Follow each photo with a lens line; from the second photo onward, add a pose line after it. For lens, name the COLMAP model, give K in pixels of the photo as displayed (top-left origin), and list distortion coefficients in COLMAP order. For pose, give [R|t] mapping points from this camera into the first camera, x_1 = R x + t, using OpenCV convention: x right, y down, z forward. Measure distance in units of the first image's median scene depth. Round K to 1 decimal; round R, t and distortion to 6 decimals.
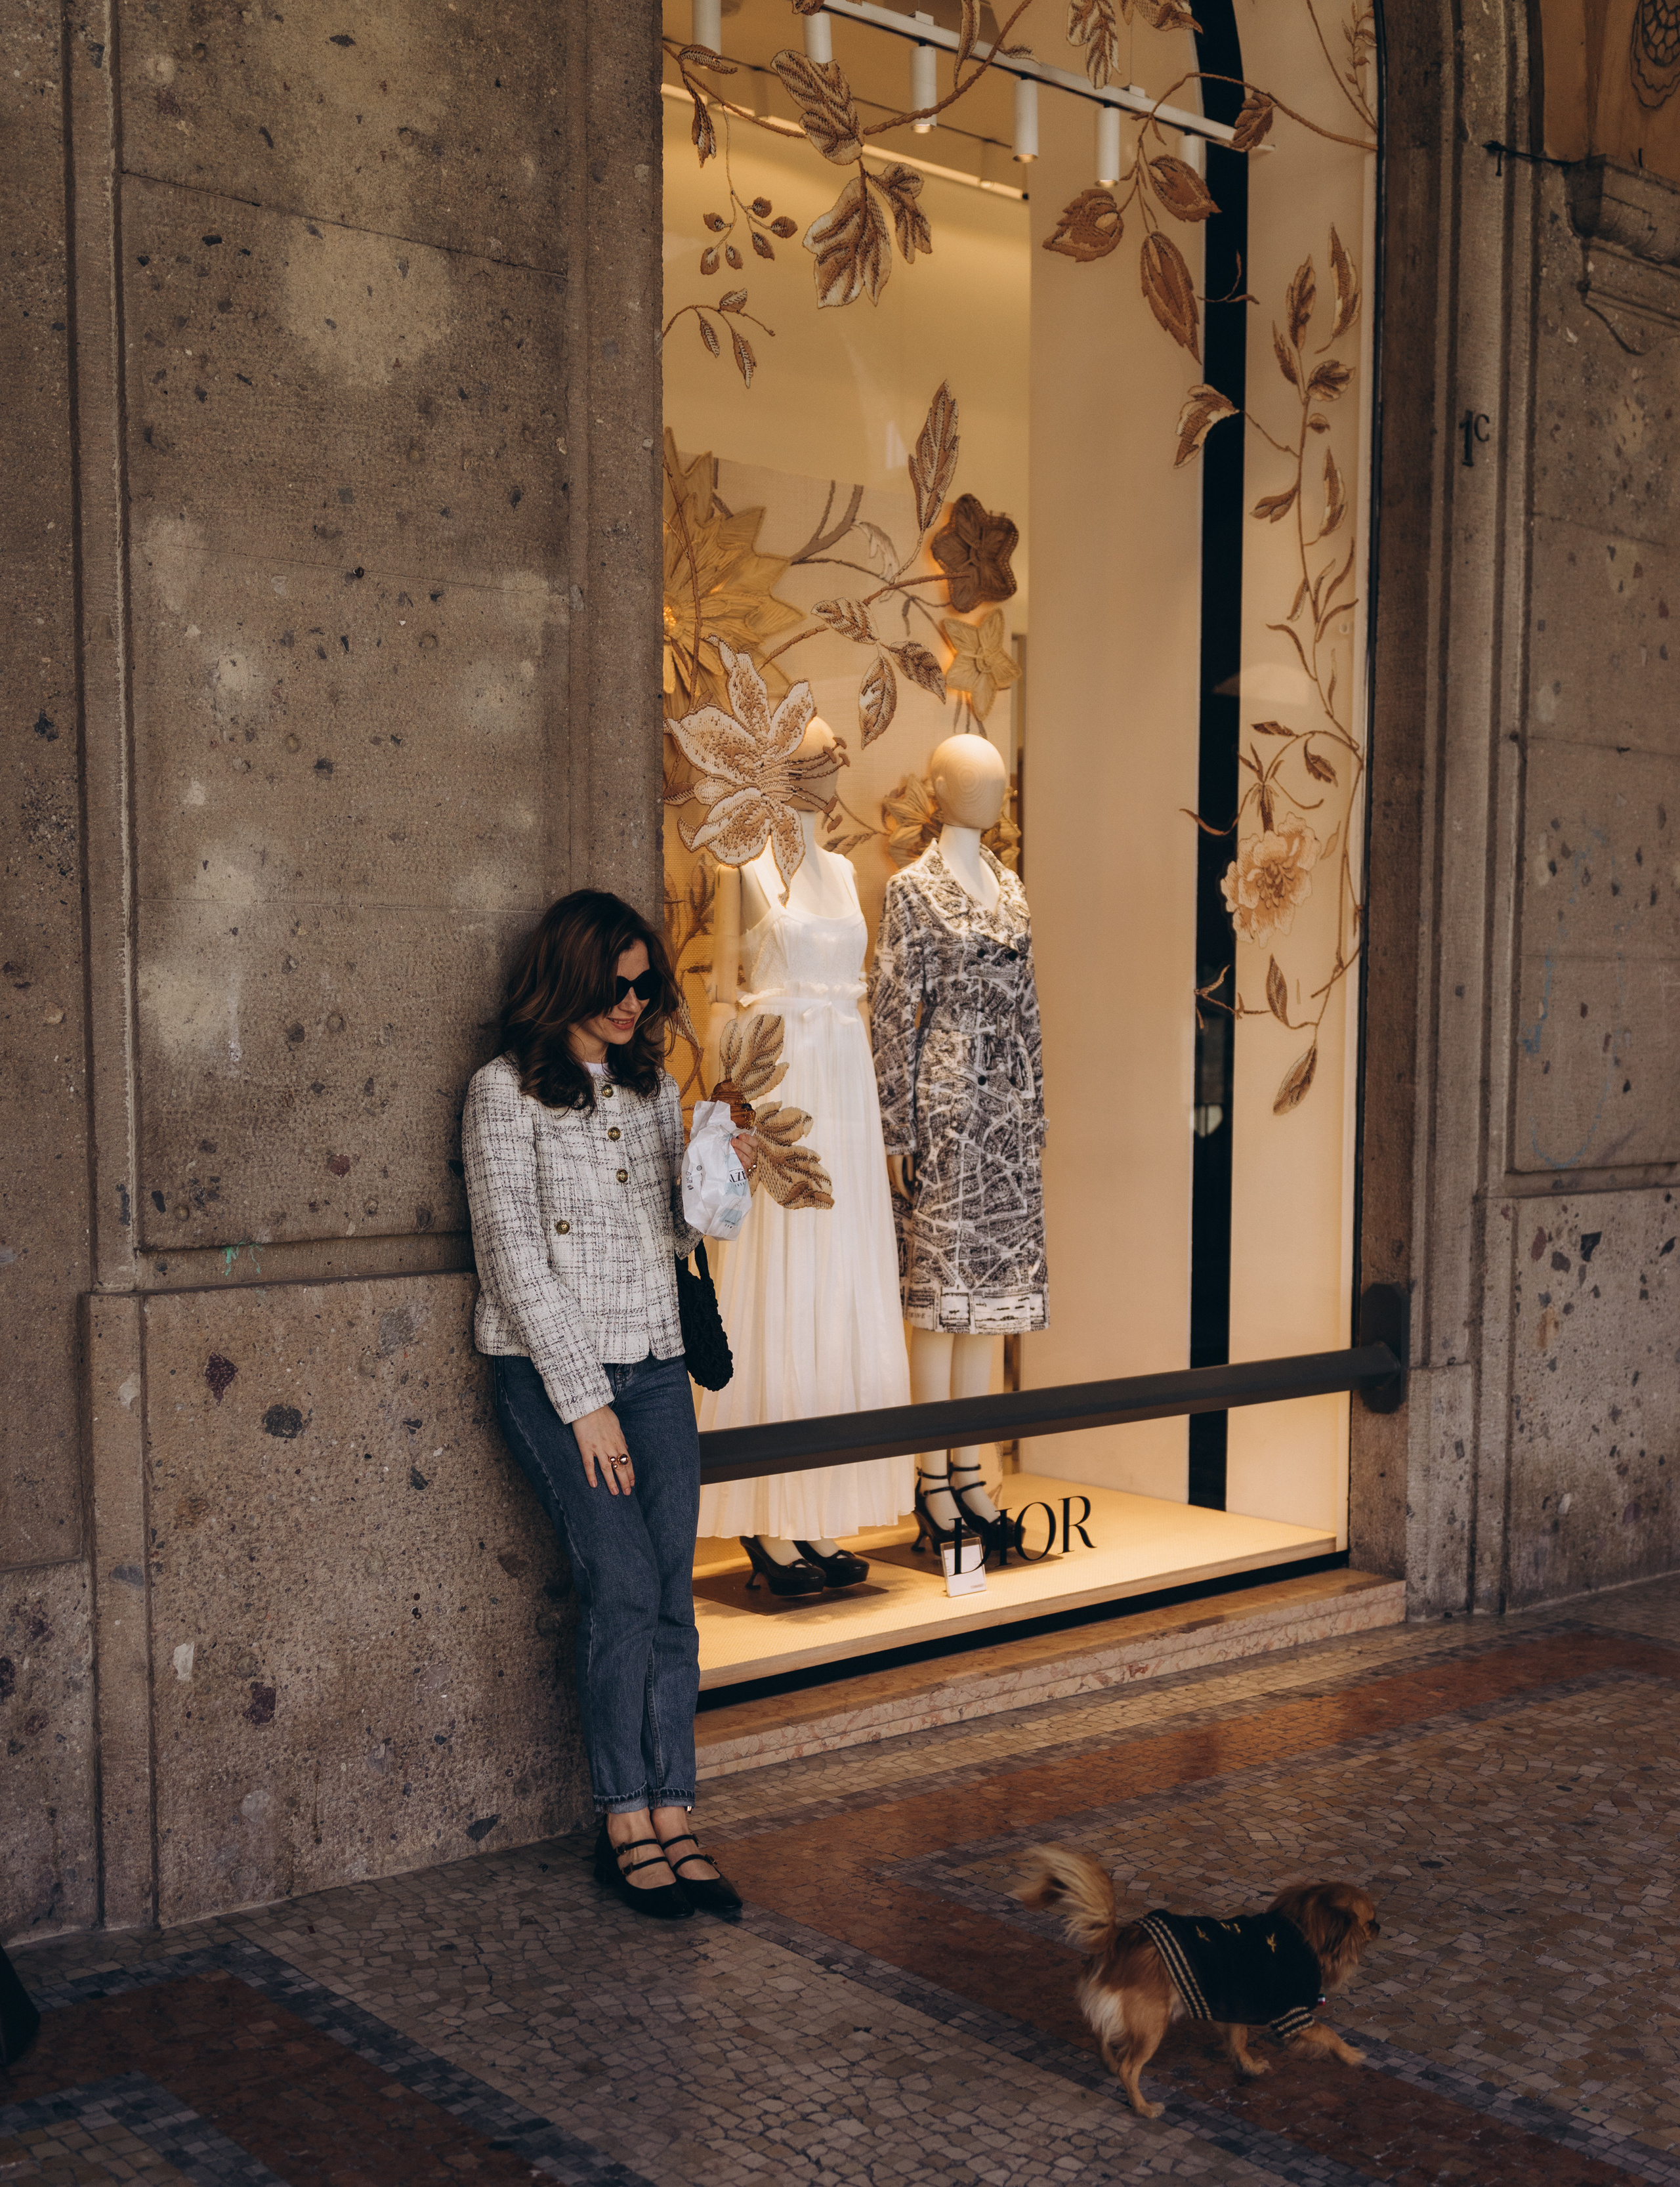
lens RADIAL K [[2495.8, 0, 831.2], [0, 2495.8, 1257.1], [0, 0, 1]] dist [-0.000823, -0.040163]
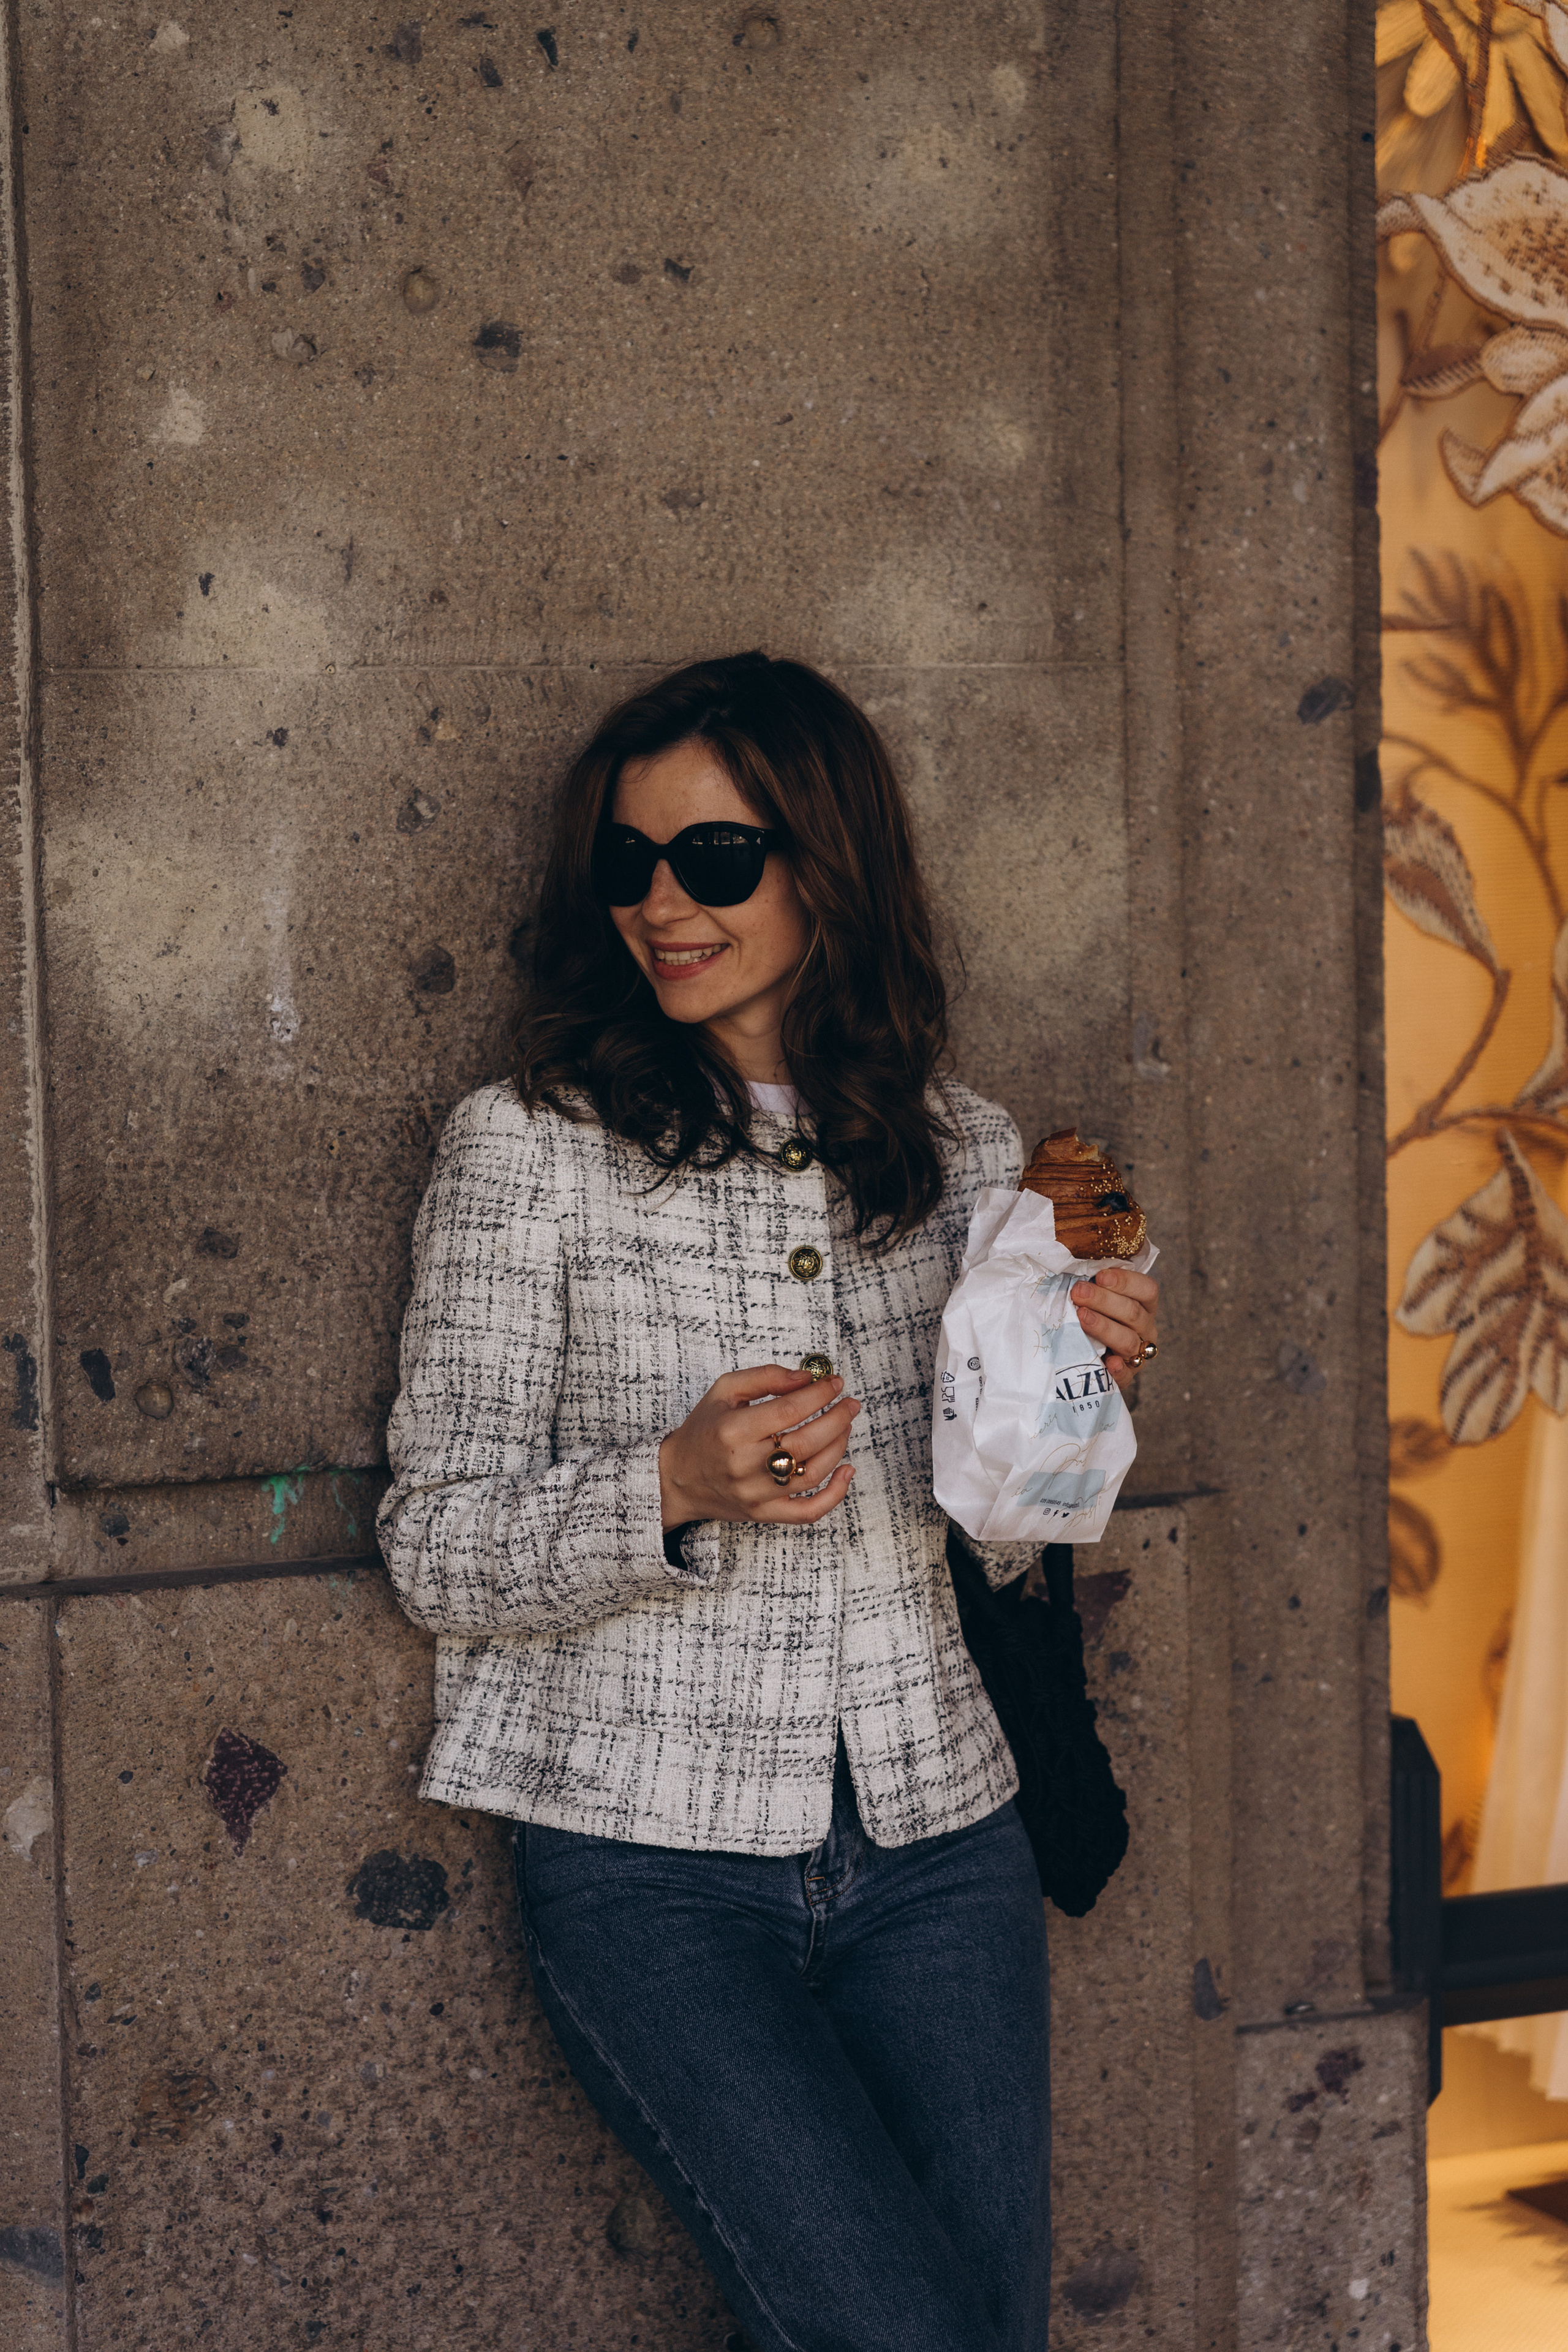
lens RADIAL K [[4663.2, 0, 784.0], [0, 4663.2, 1176.0], [0, 0, 1]] dist [0.027622, 0.067983]
pose [[0.958316, -0.003231, -0.285693, 0.055038], [-0.003916, 0.999694, -0.024440, -0.028848], [0.285685, 0.024540, 0.958009, 0.207816]]
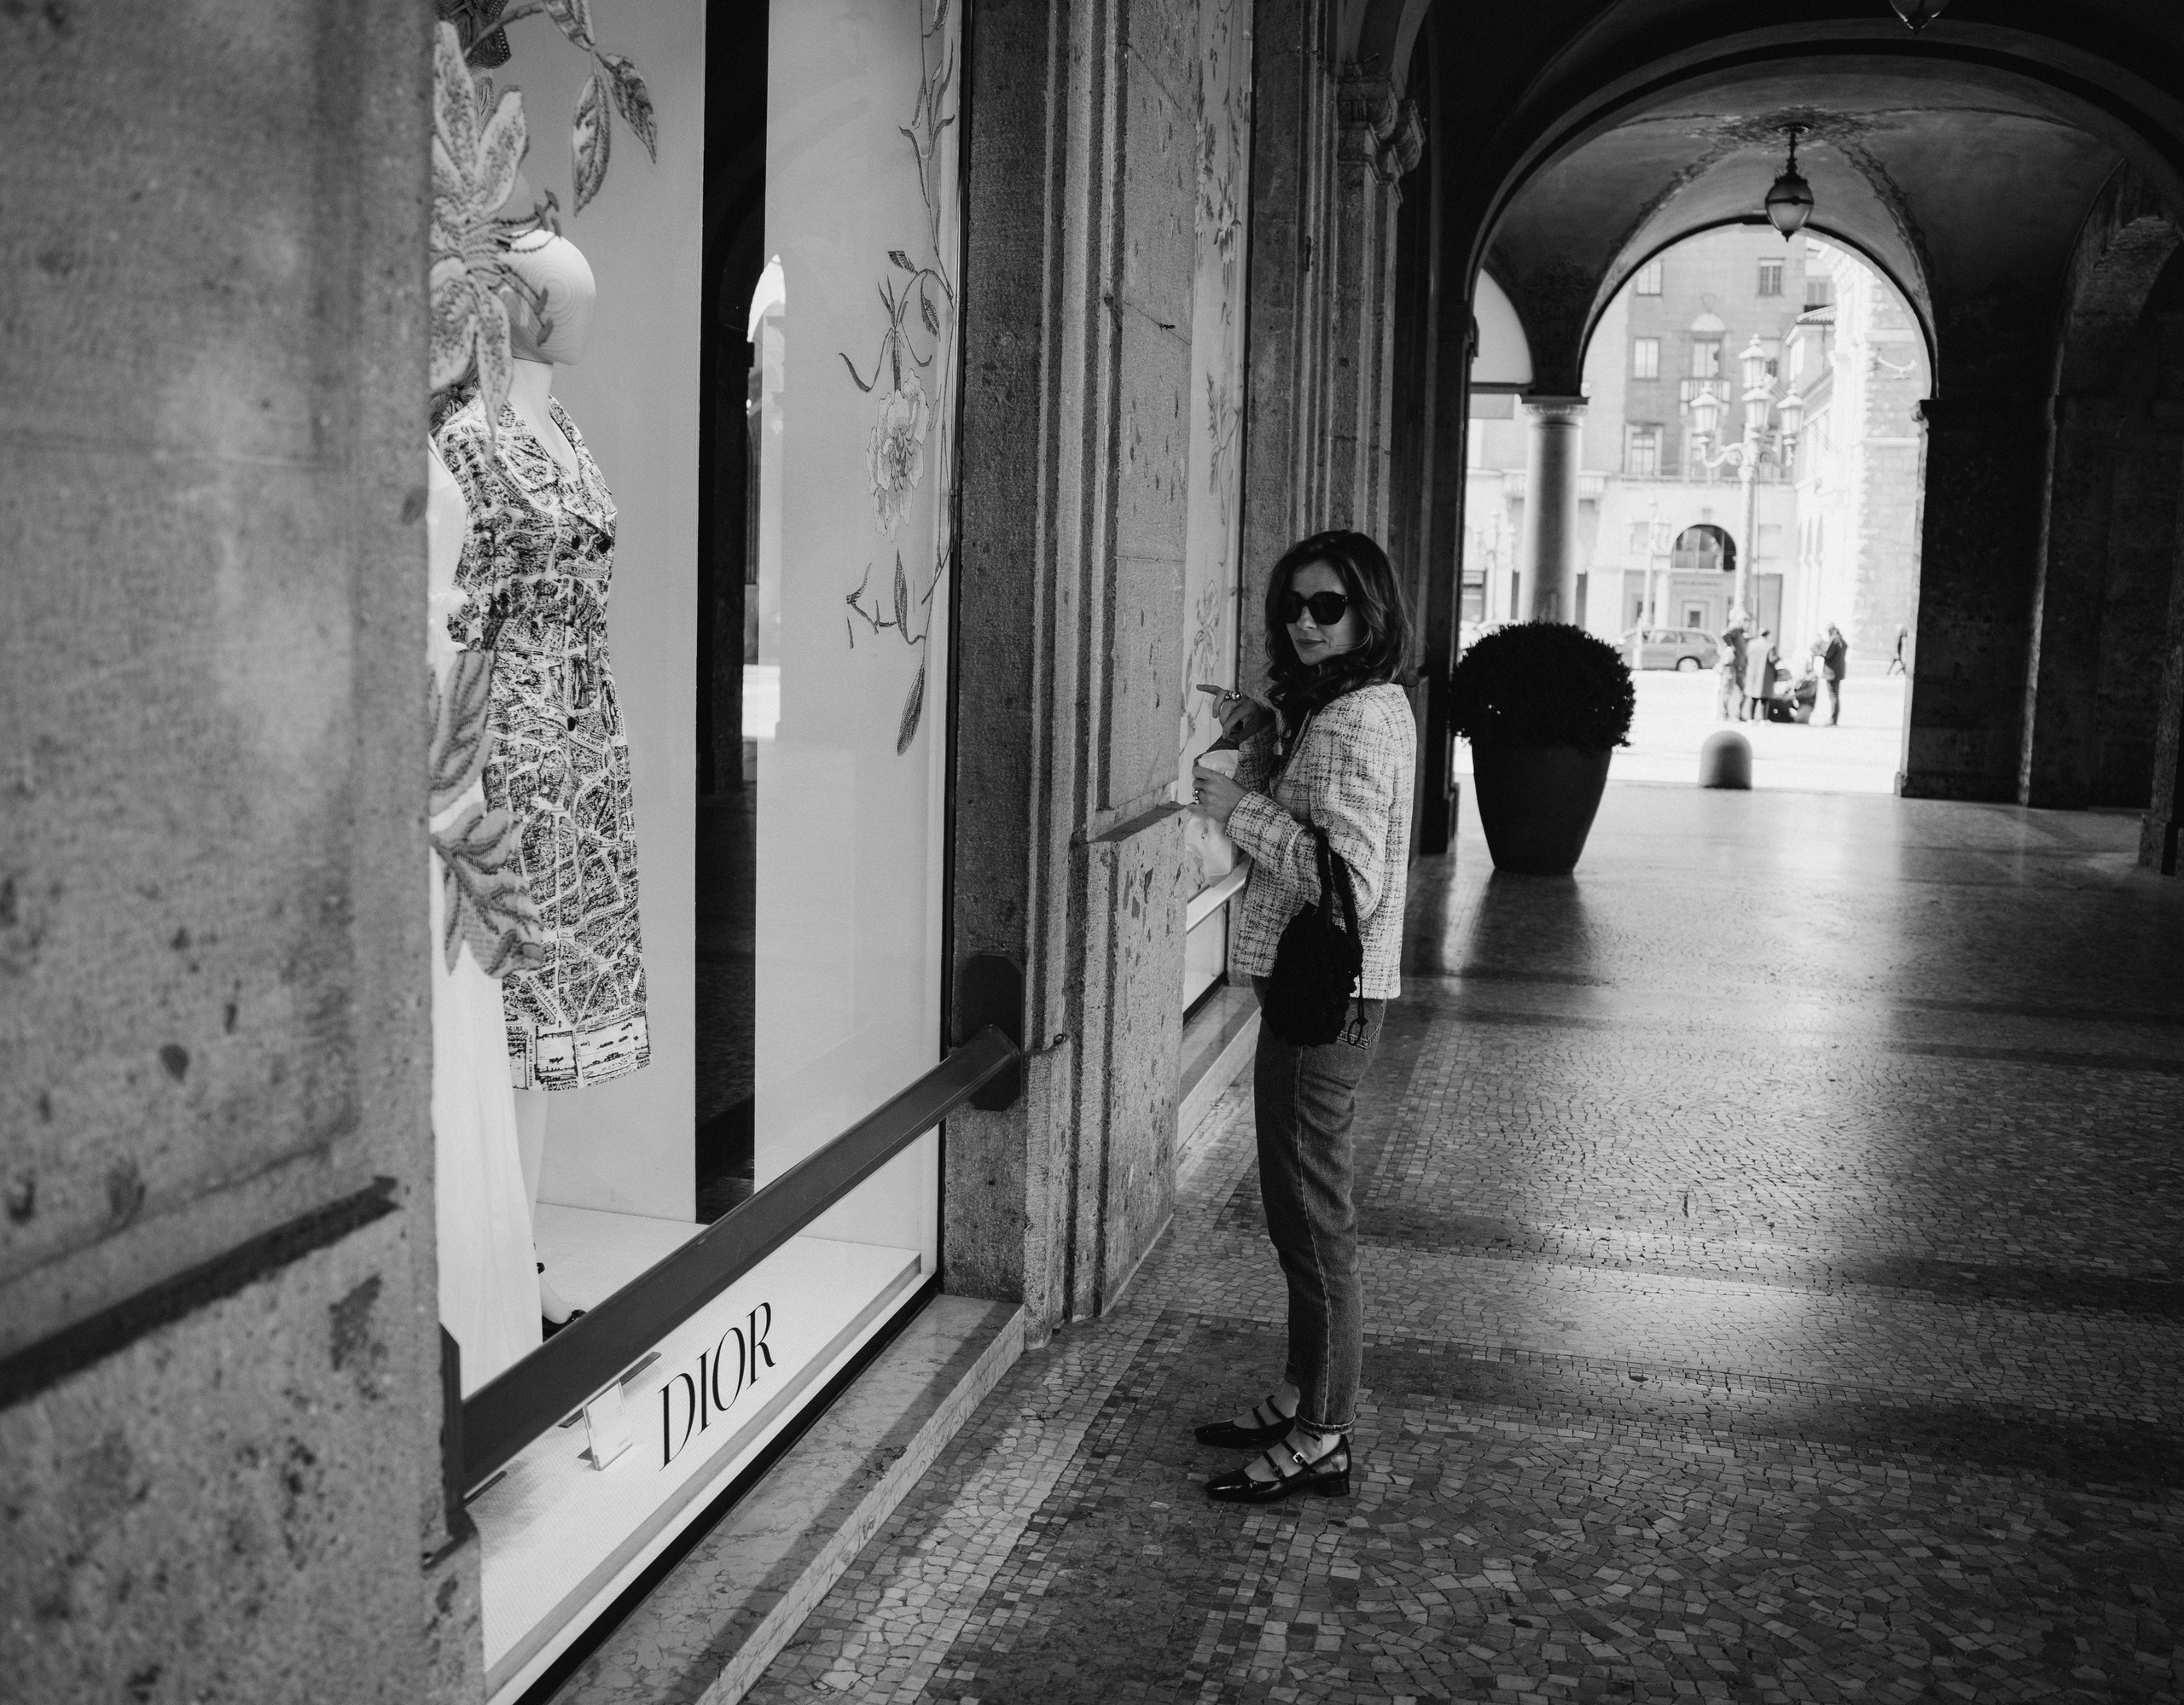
lens RADIAL K [[2060.2, 0, 909.3], [0, 2060.2, 851.1], [0, 0, 1]] dist [-0.202208, 0.178060]
pose [[0.854915, -0.054276, 0.515921, -0.183998], [0.033572, 0.998216, 0.049383, -0.071303], [-0.517681, -0.024897, 0.855212, 0.543490]]
